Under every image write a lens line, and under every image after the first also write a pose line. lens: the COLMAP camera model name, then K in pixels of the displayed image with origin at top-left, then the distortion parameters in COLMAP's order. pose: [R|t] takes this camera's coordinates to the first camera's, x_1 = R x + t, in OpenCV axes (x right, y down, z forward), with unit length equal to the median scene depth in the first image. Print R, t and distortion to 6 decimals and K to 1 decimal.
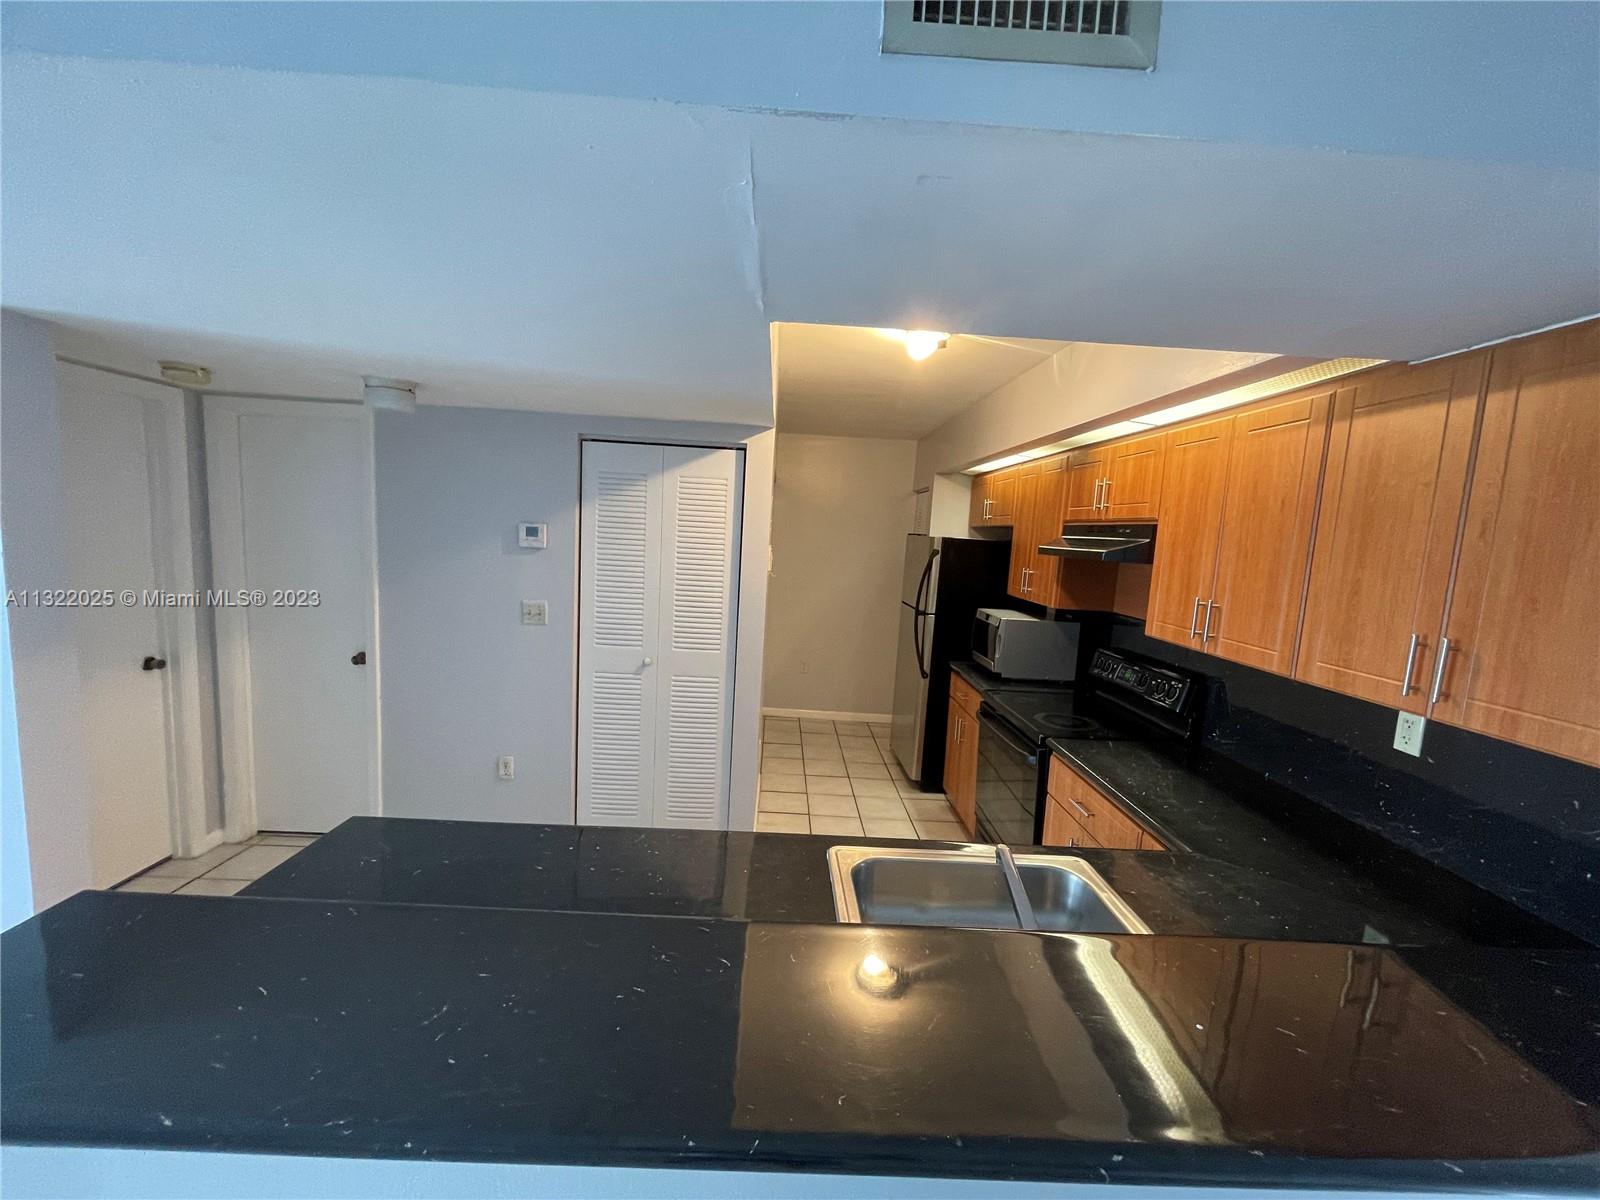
lens RADIAL K [[646.7, 0, 792.8], [0, 646.7, 601.4], [0, 0, 1]] dist [0.002177, 0.000561]
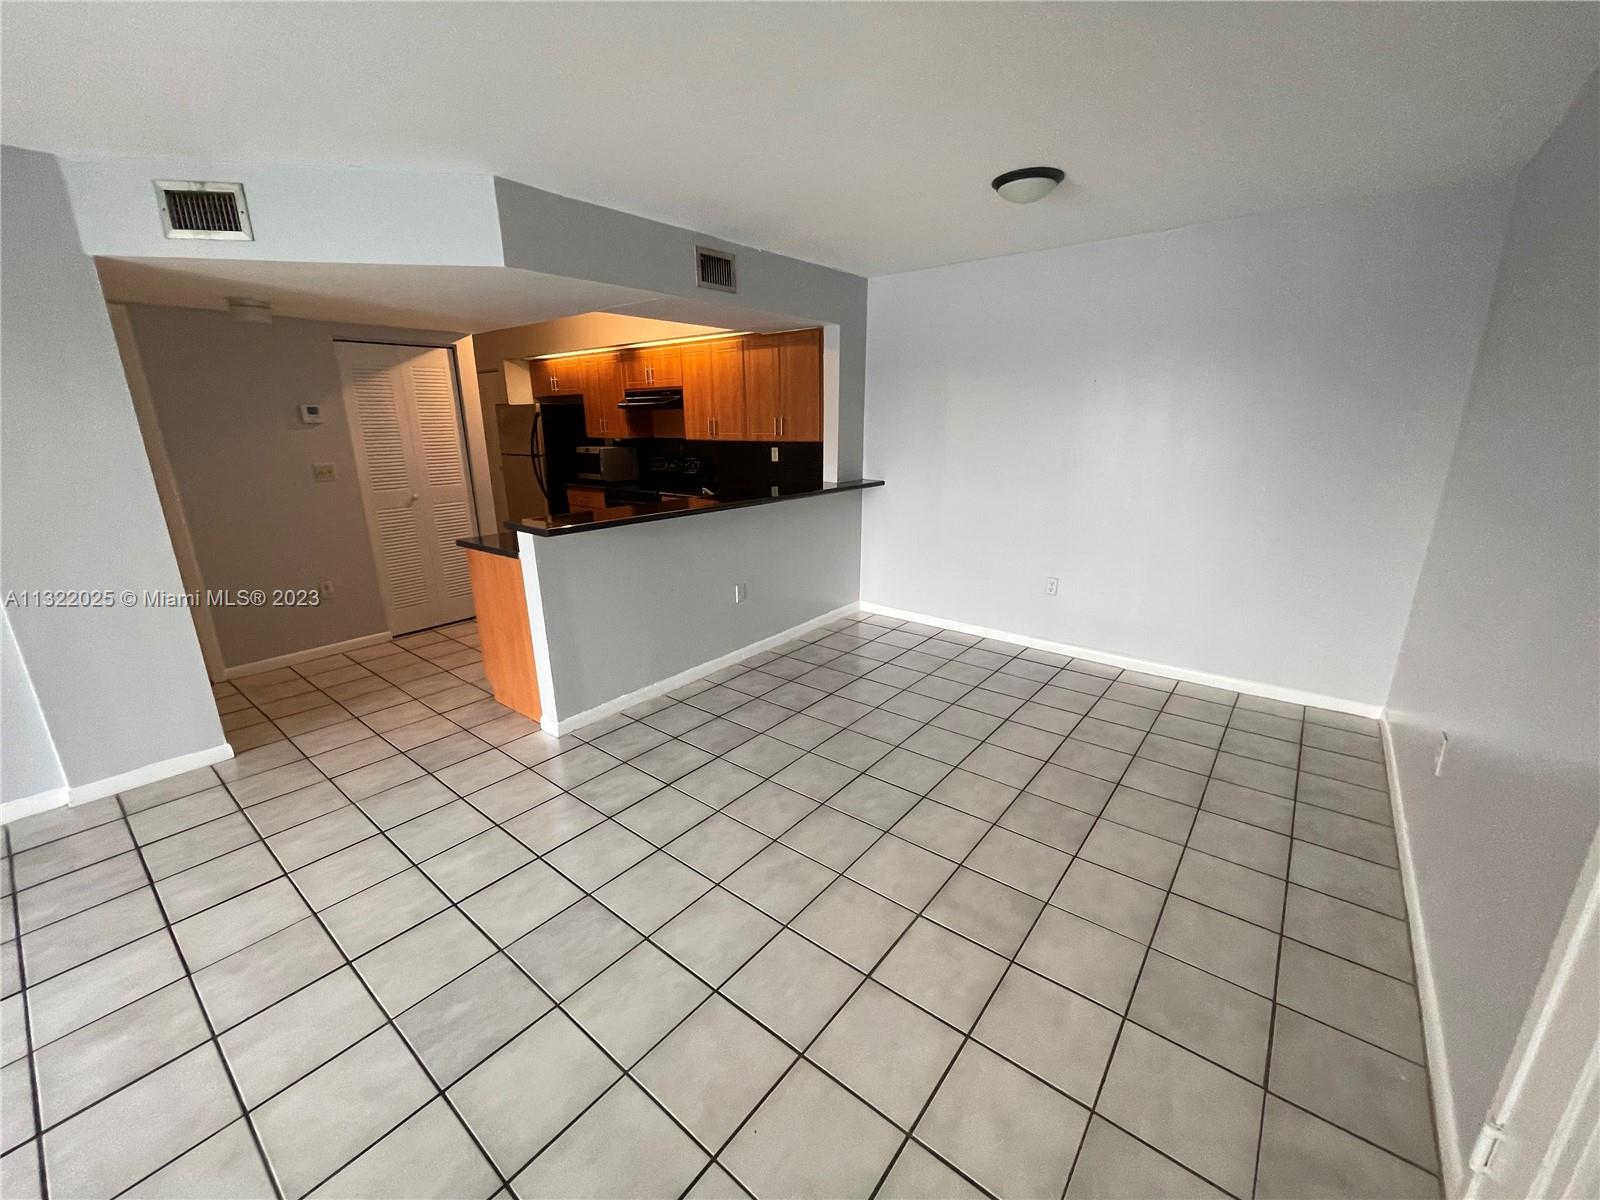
lens RADIAL K [[646.7, 0, 792.8], [0, 646.7, 601.4], [0, 0, 1]] dist [0.002177, 0.000561]
pose [[0.647739, -0.268285, 0.713062, -0.743076], [0.131777, 0.961292, 0.241975, 0.073581], [-0.750379, -0.062772, 0.658020, -0.614360]]
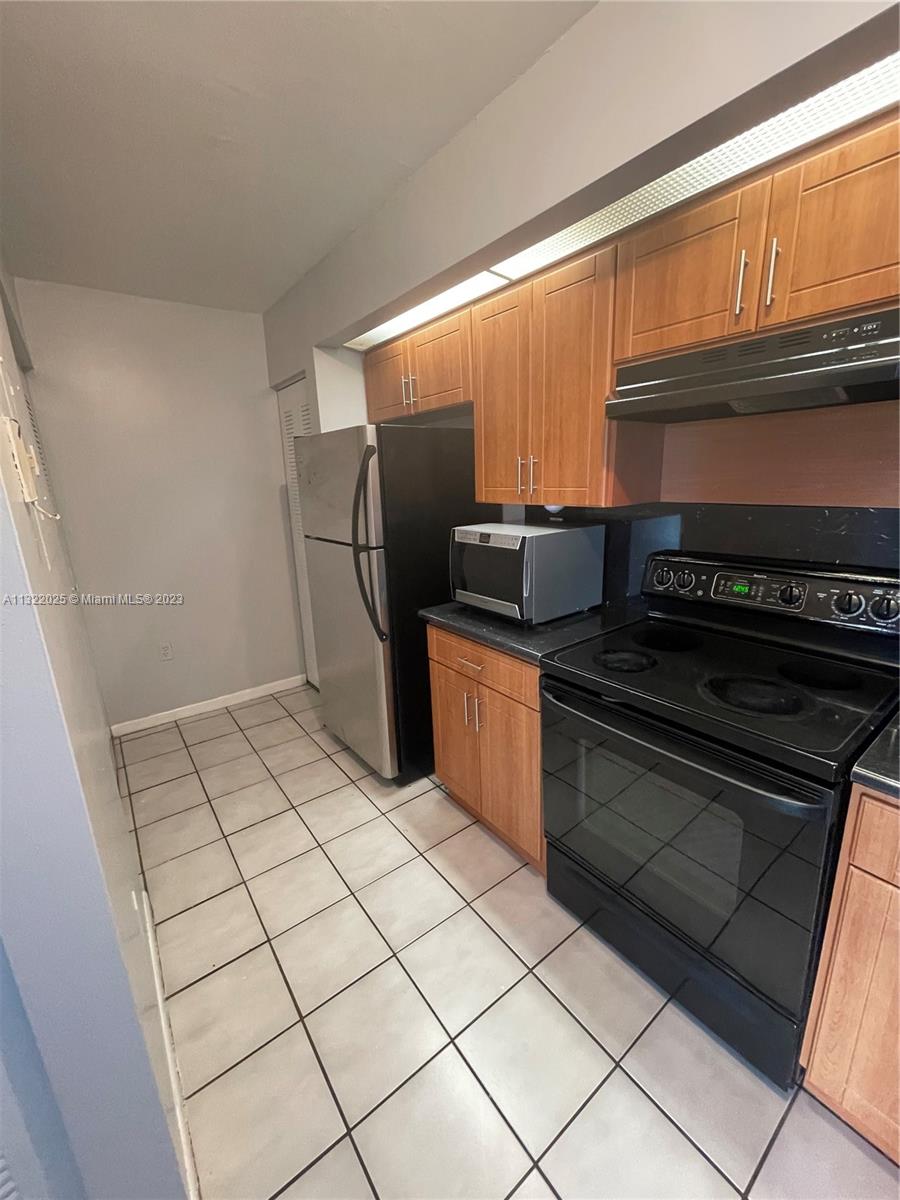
lens RADIAL K [[472.7, 0, 435.6], [0, 472.7, 591.9], [0, 0, 1]] dist [0.002634, 0.000189]
pose [[0.812081, -0.226157, 0.537938, -0.010922], [0.150116, 0.971784, 0.181934, -0.019132], [-0.563906, -0.066992, 0.823117, 0.699022]]
